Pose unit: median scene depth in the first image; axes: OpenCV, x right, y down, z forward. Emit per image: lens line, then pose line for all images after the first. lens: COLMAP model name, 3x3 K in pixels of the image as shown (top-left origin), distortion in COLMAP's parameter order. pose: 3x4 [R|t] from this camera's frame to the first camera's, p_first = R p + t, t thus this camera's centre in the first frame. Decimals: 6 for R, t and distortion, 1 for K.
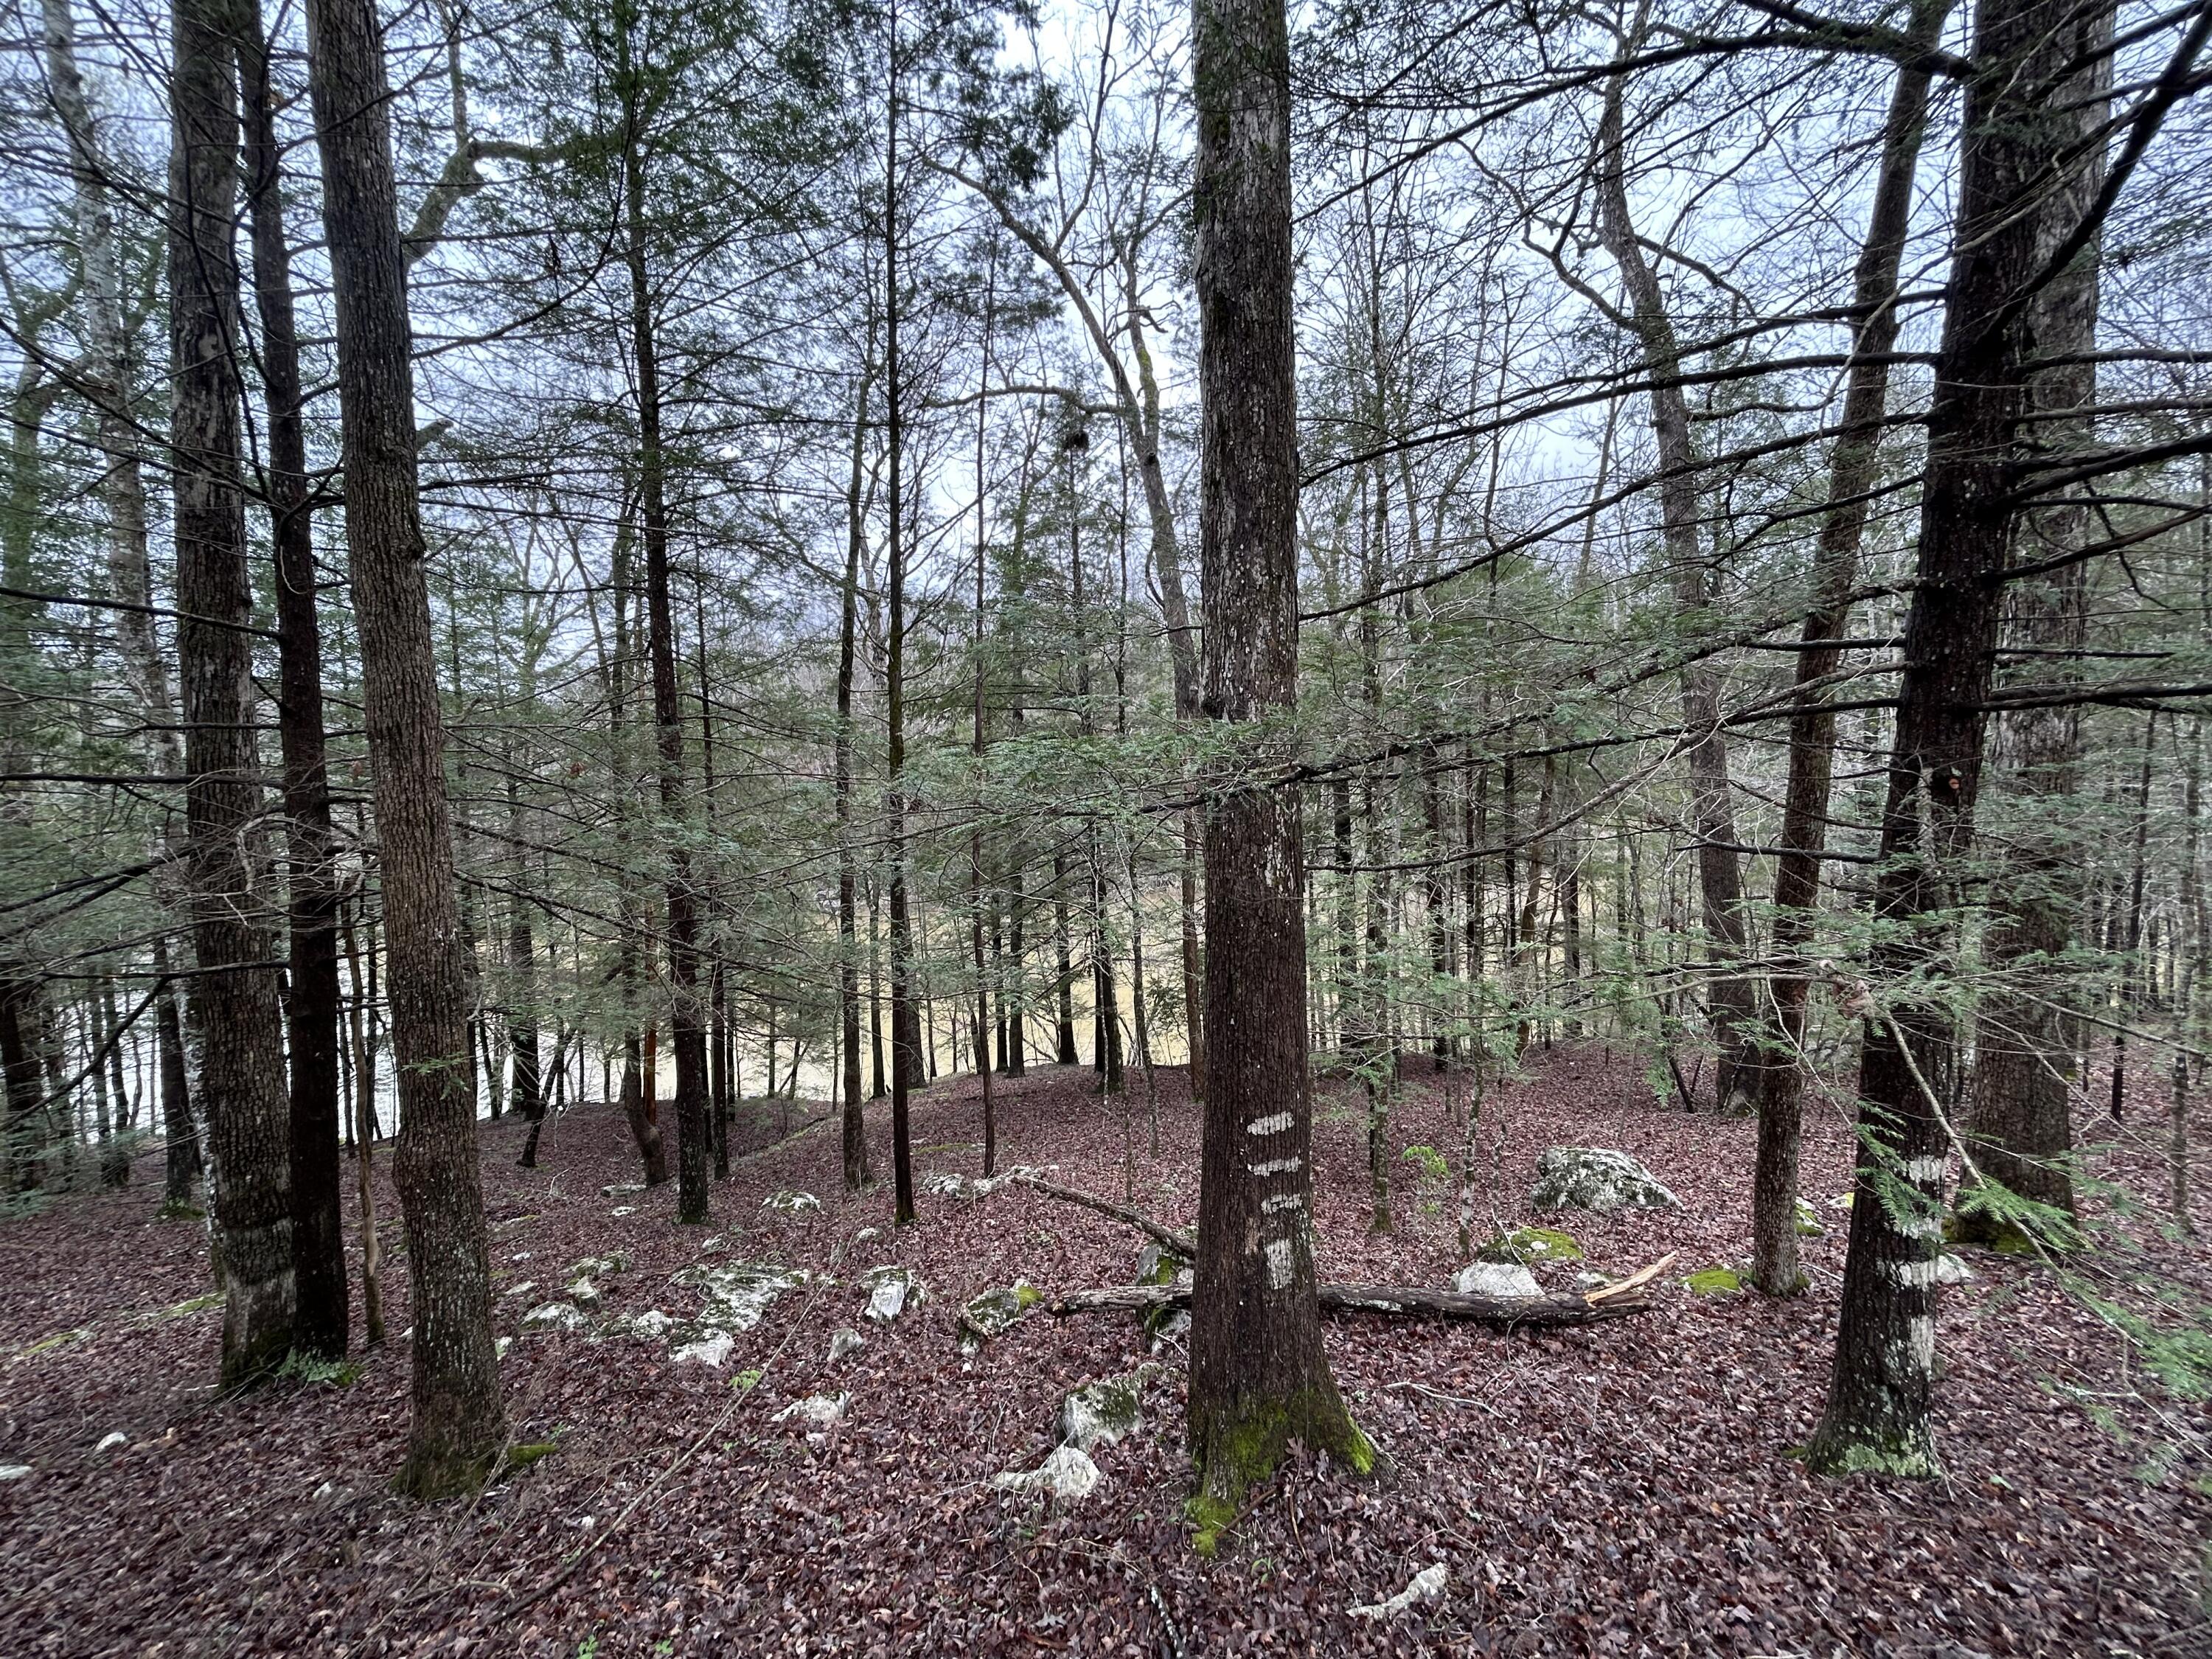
lens RADIAL K [[889.4, 0, 1094.5], [0, 889.4, 827.6], [0, 0, 1]] dist [-0.002645, 0.000447]
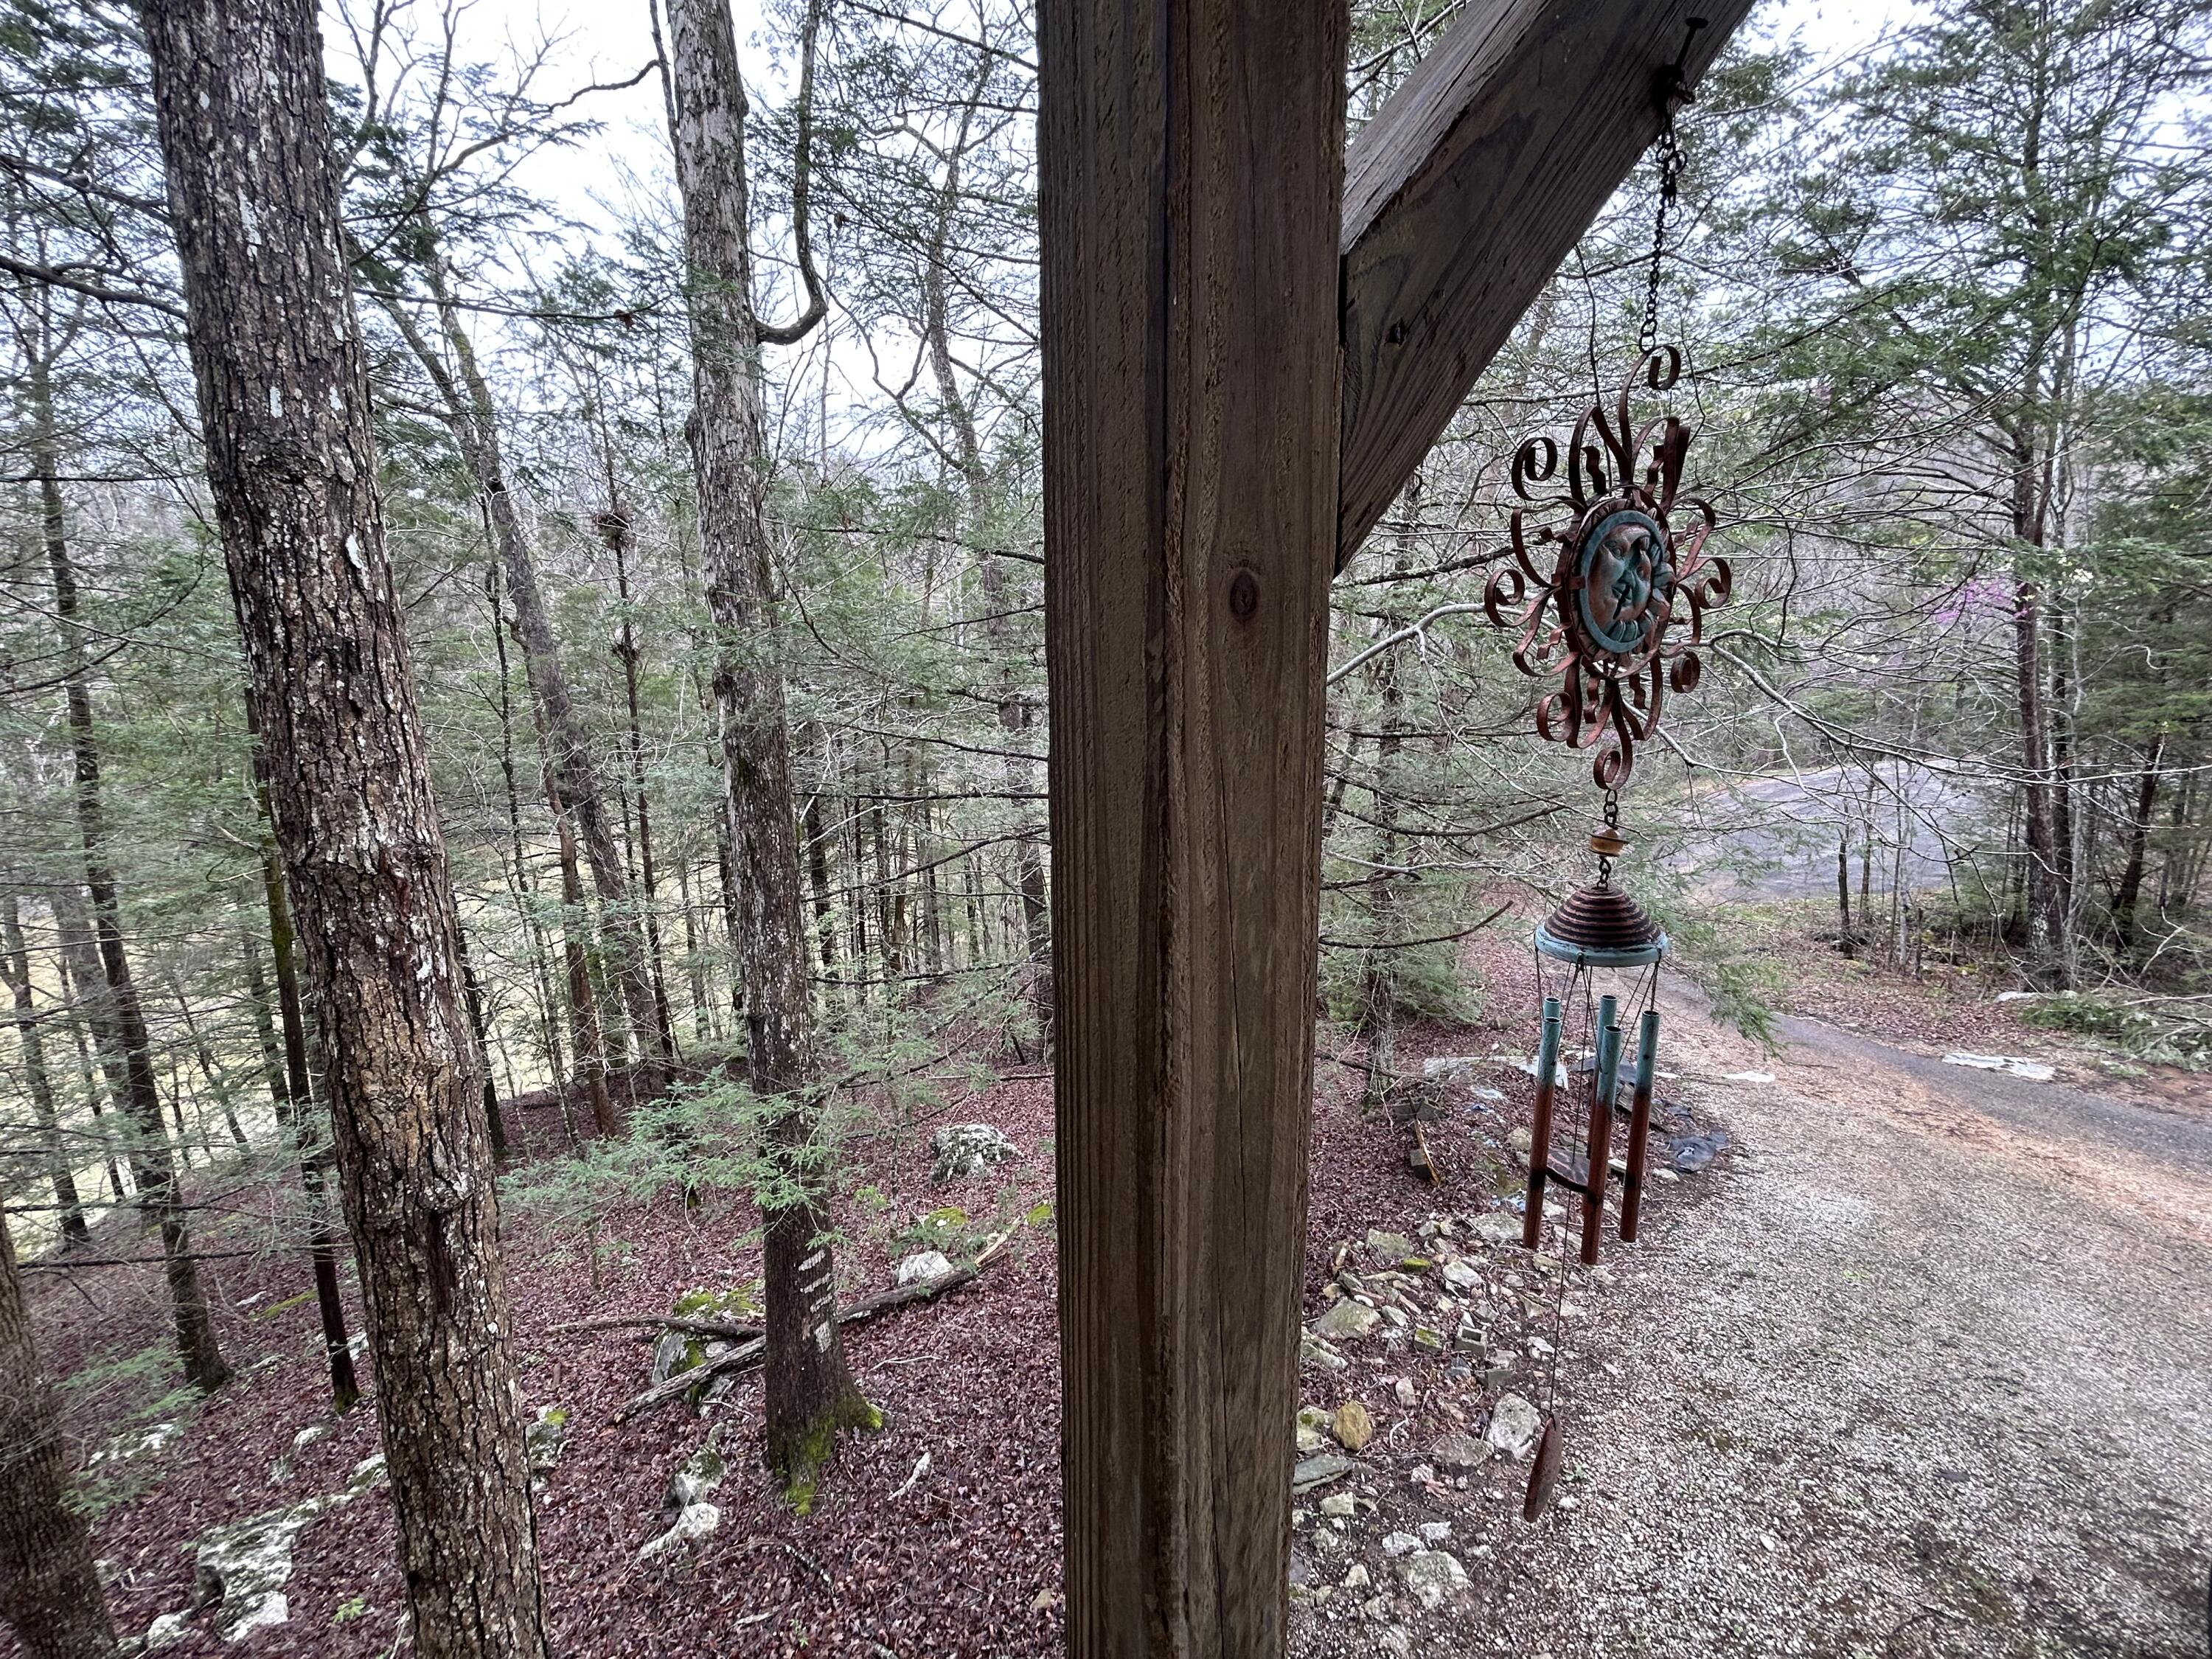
lens RADIAL K [[958.2, 0, 1106.9], [0, 958.2, 845.9], [0, 0, 1]] dist [-0.000358, 0.000726]
pose [[0.771900, -0.102058, 0.627499, -0.304434], [0.029881, 0.991764, 0.124545, -0.463581], [-0.635042, -0.077386, 0.768592, -0.477271]]
